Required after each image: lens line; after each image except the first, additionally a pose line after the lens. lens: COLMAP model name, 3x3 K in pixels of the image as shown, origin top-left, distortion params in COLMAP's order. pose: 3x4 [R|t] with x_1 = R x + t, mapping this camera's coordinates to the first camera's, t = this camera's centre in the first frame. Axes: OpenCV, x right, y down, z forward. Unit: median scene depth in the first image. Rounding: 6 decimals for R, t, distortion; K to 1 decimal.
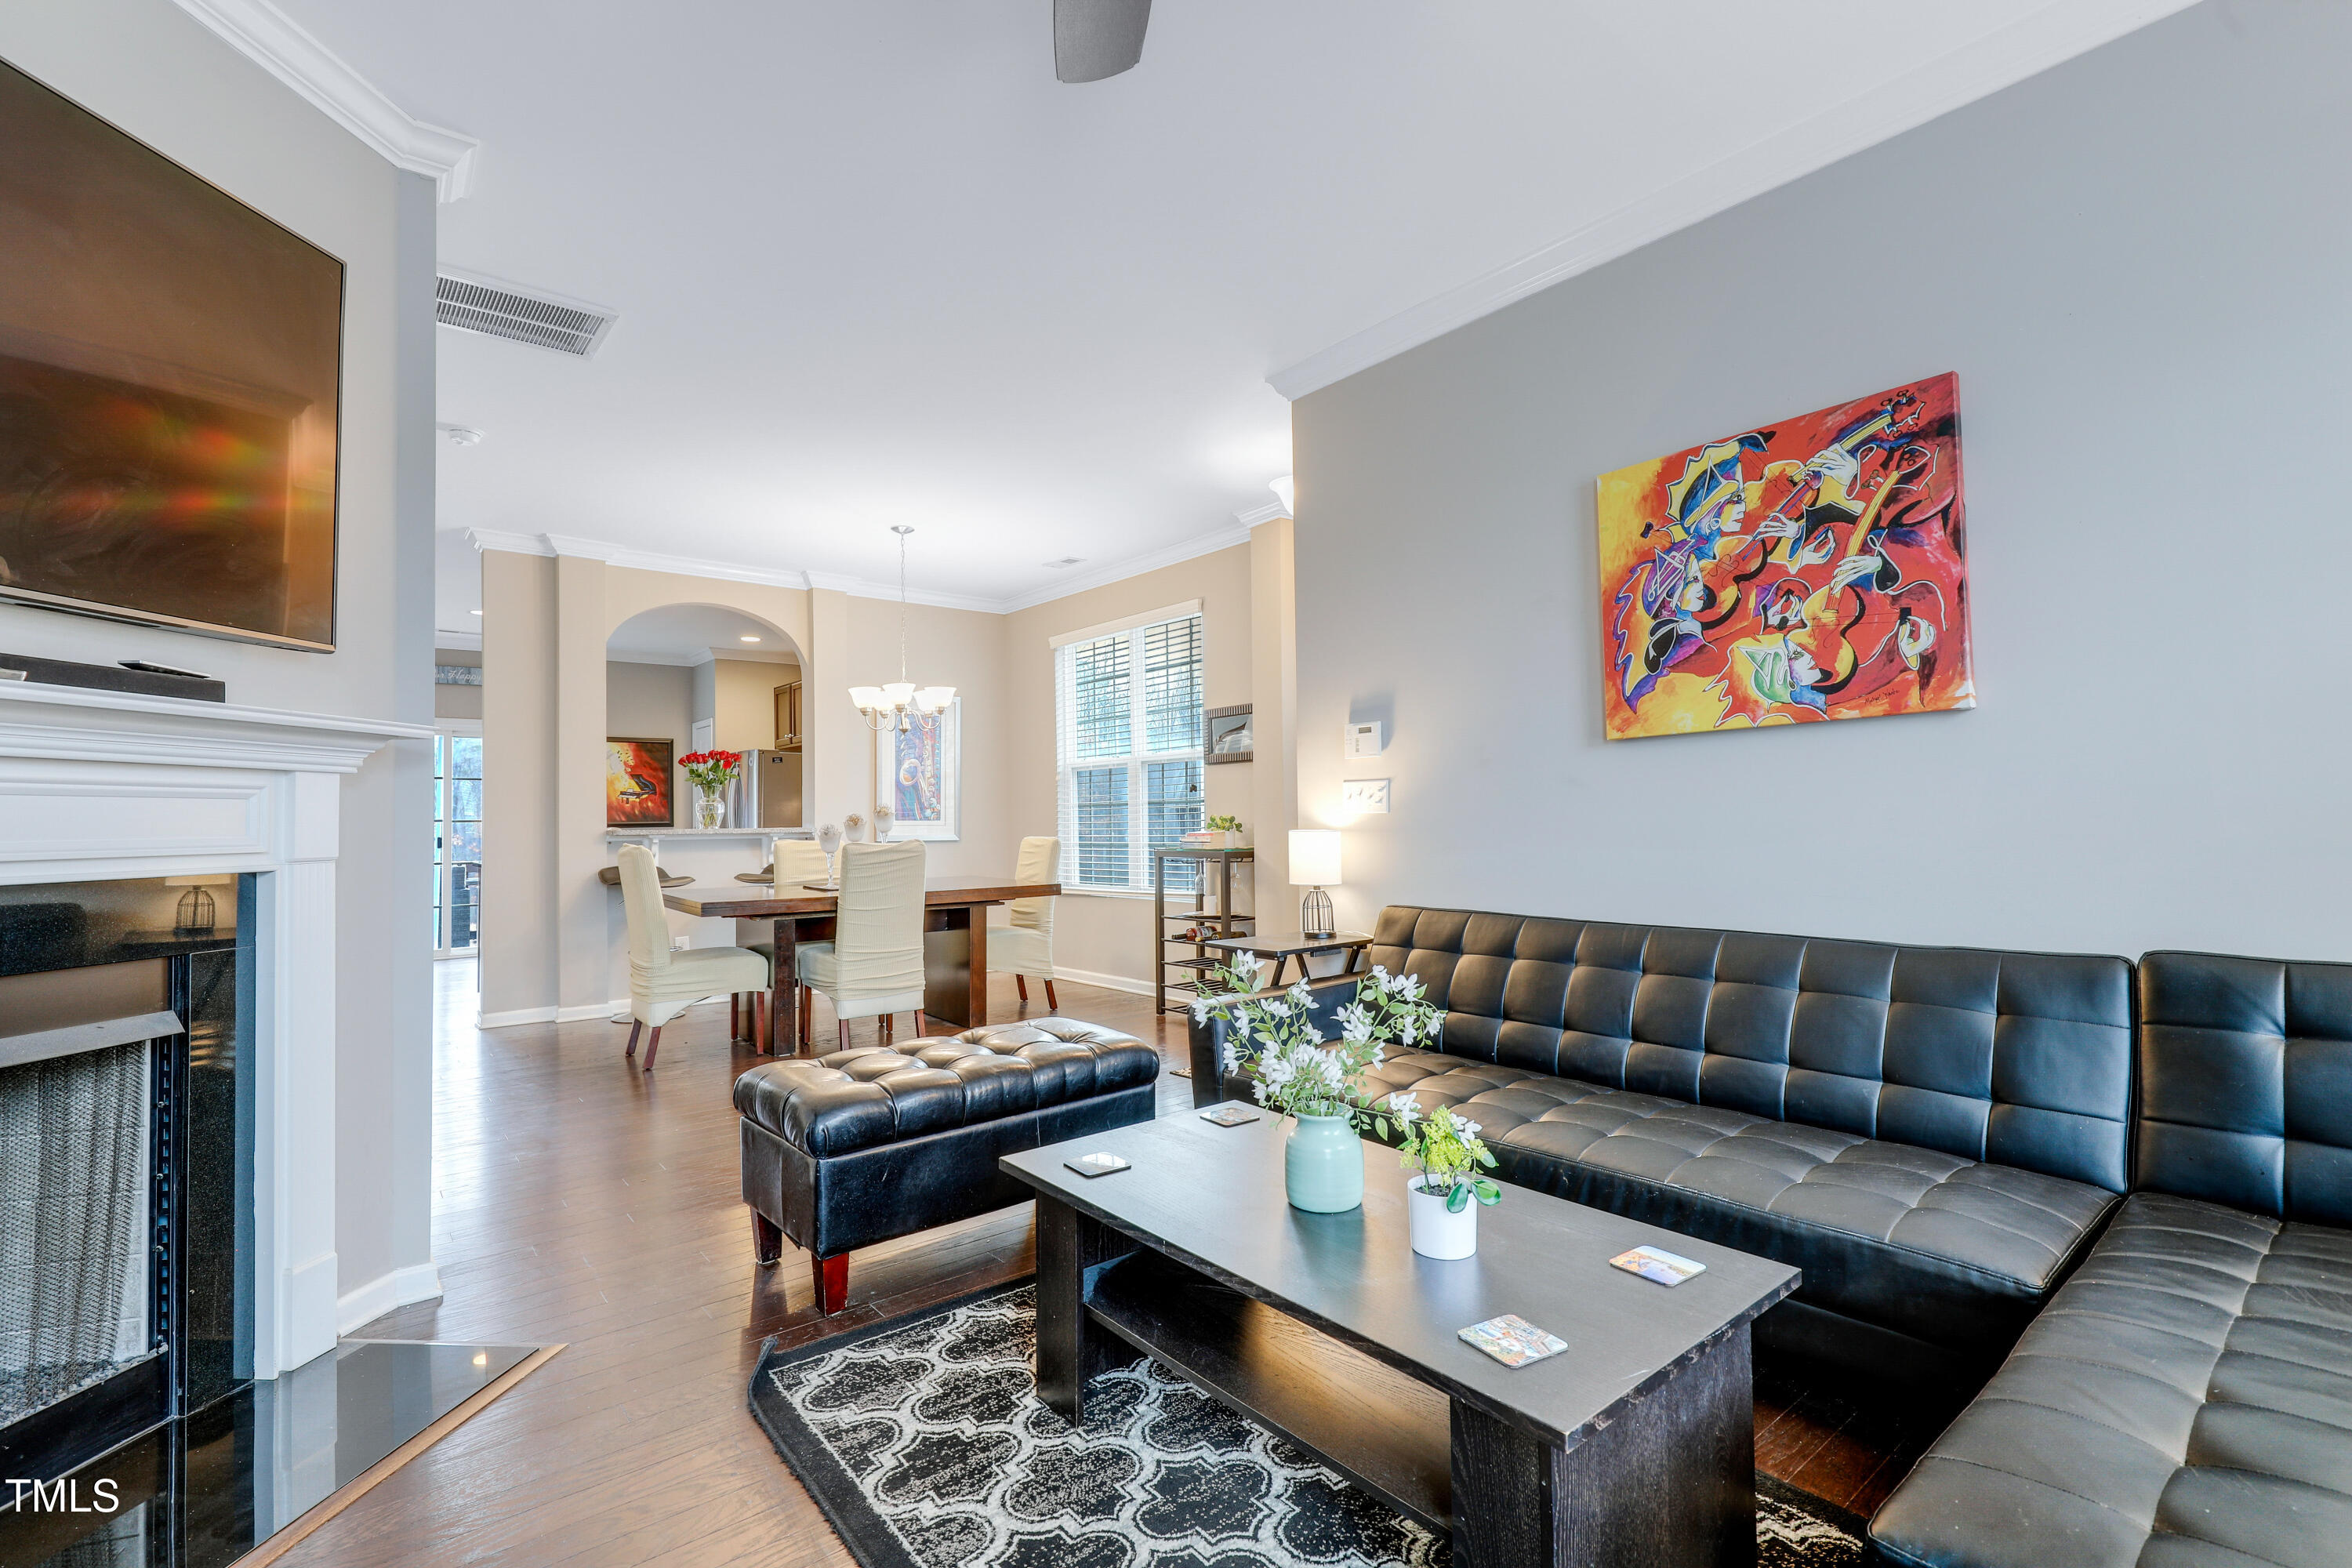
lens RADIAL K [[1065.8, 0, 1167.8], [0, 1065.8, 790.0], [0, 0, 1]] dist [0.002415, 0.000218]
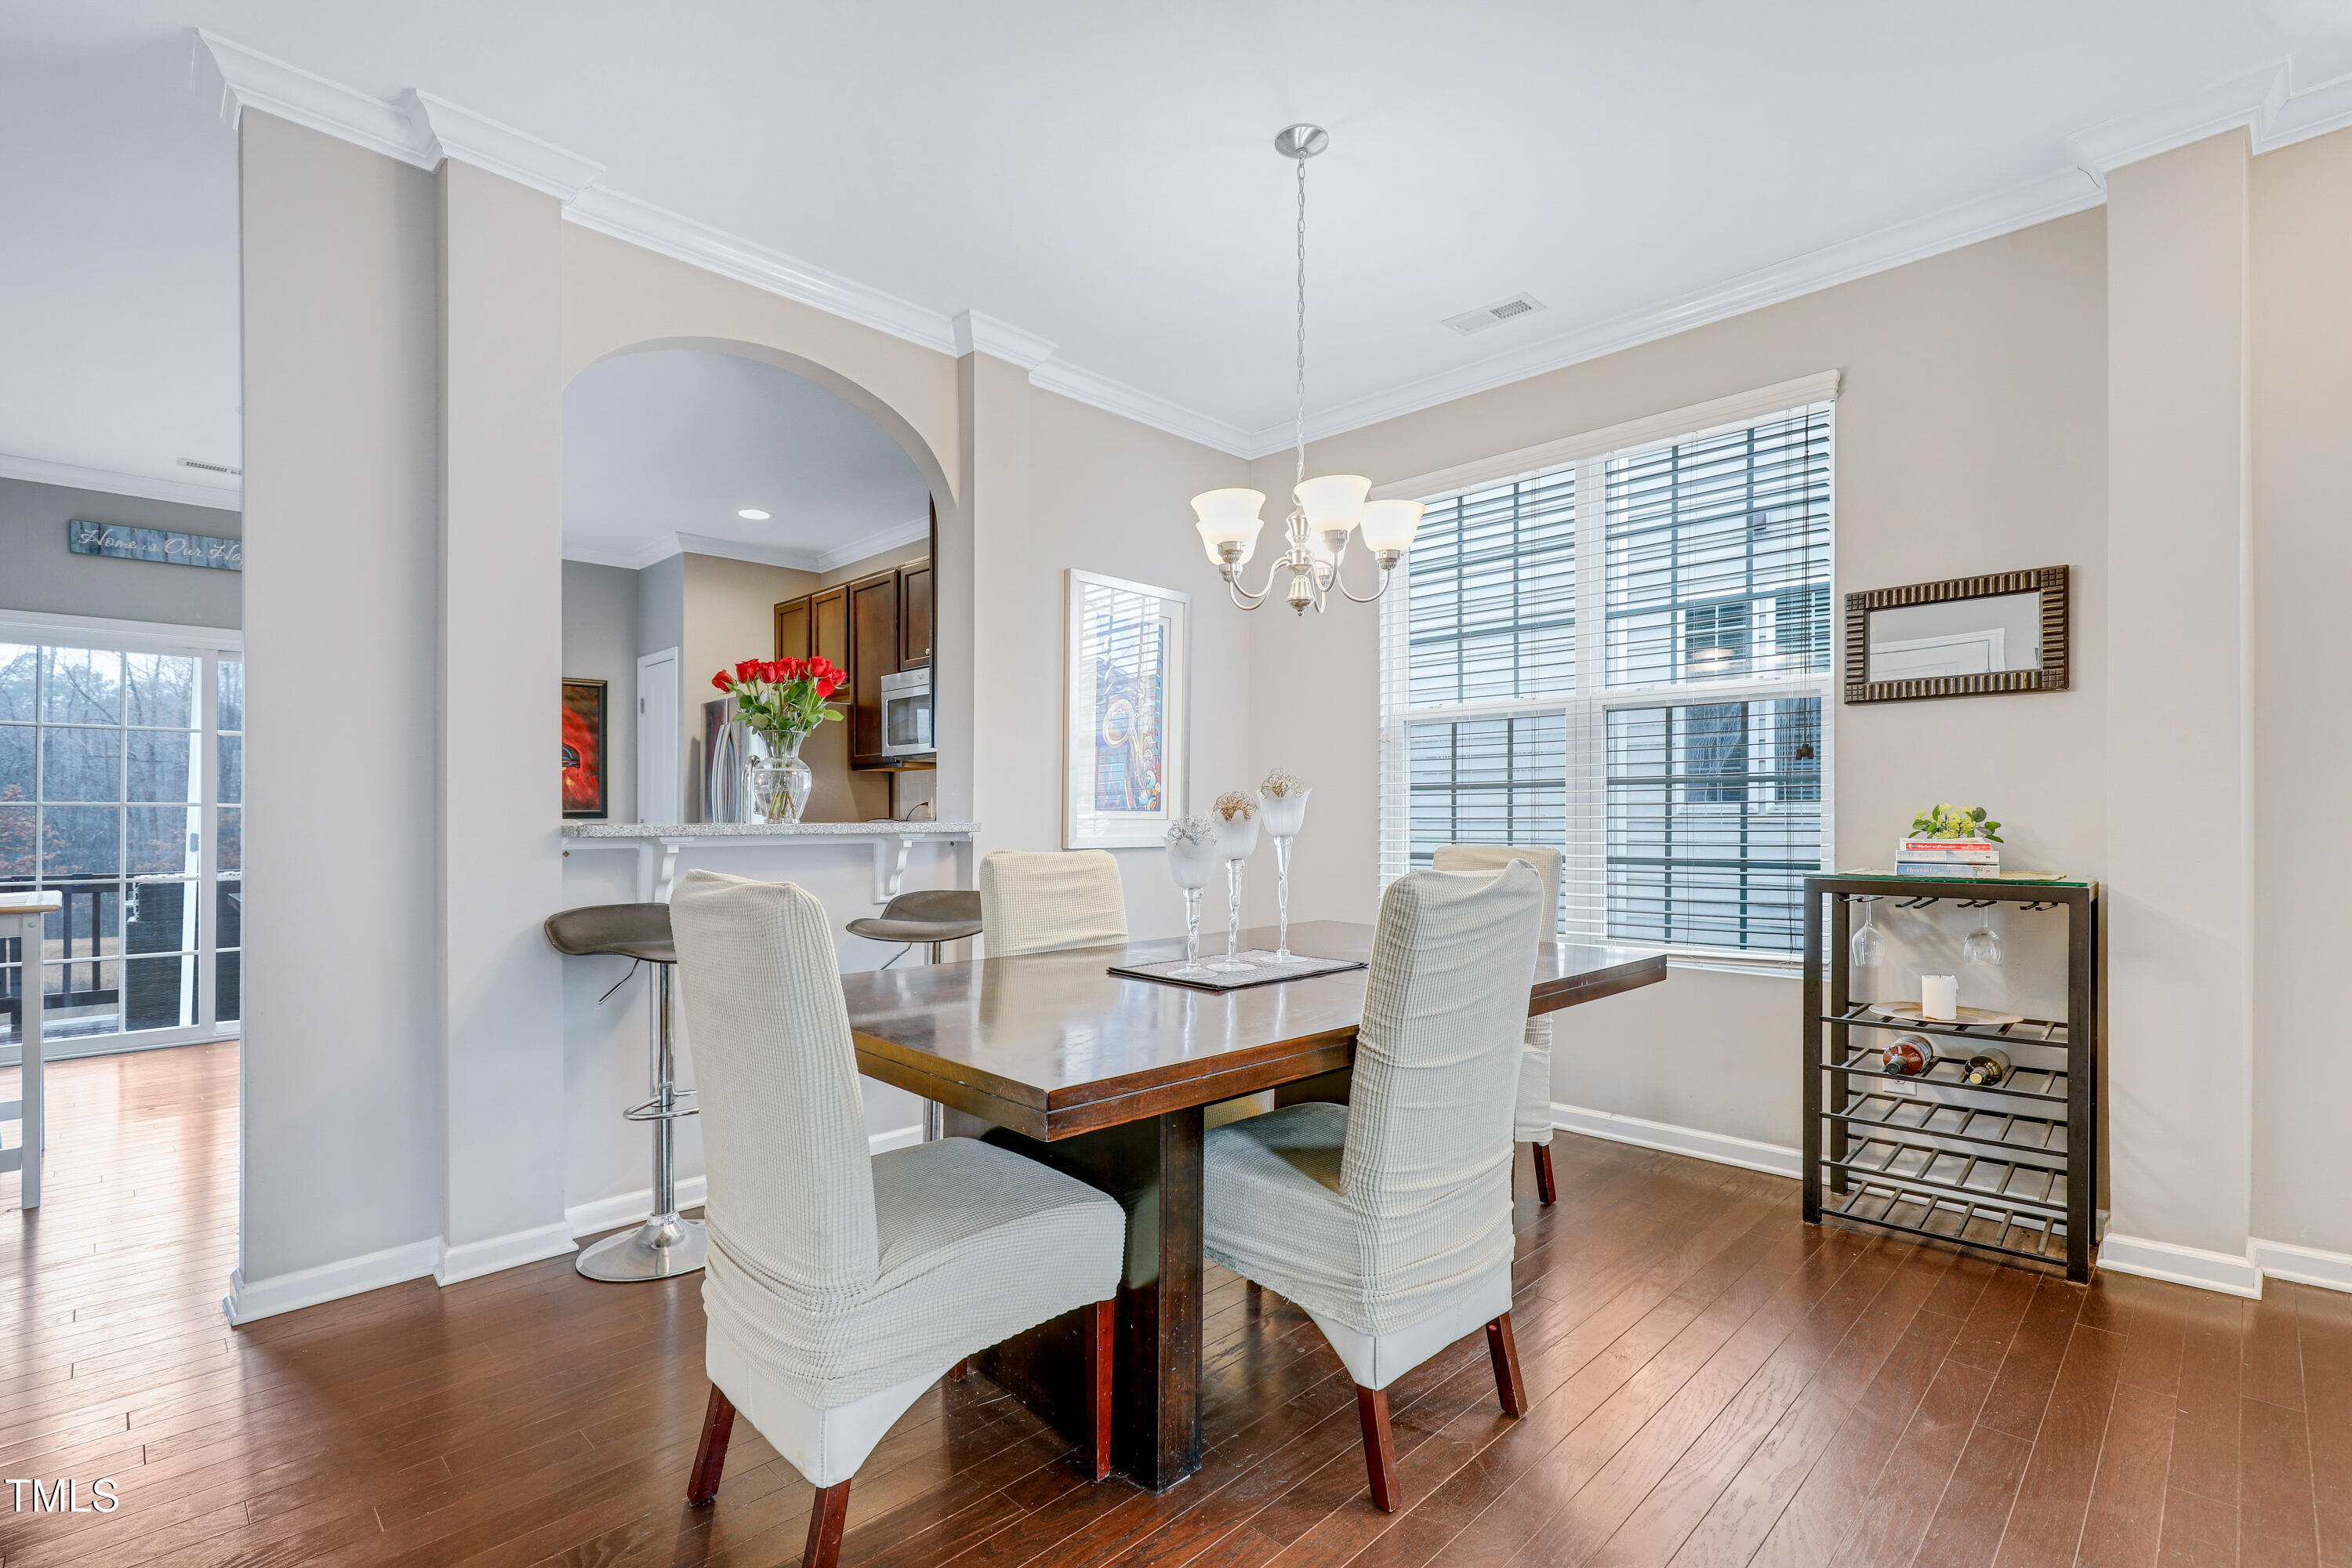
lens RADIAL K [[1065.8, 0, 1191.3], [0, 1065.8, 805.2], [0, 0, 1]] dist [0.002415, 0.000218]
pose [[0.992145, 0.011619, 0.124552, -0.317573], [-0.013772, 0.999770, 0.016437, 0.018557], [-0.124333, -0.018023, 0.992077, 0.522536]]
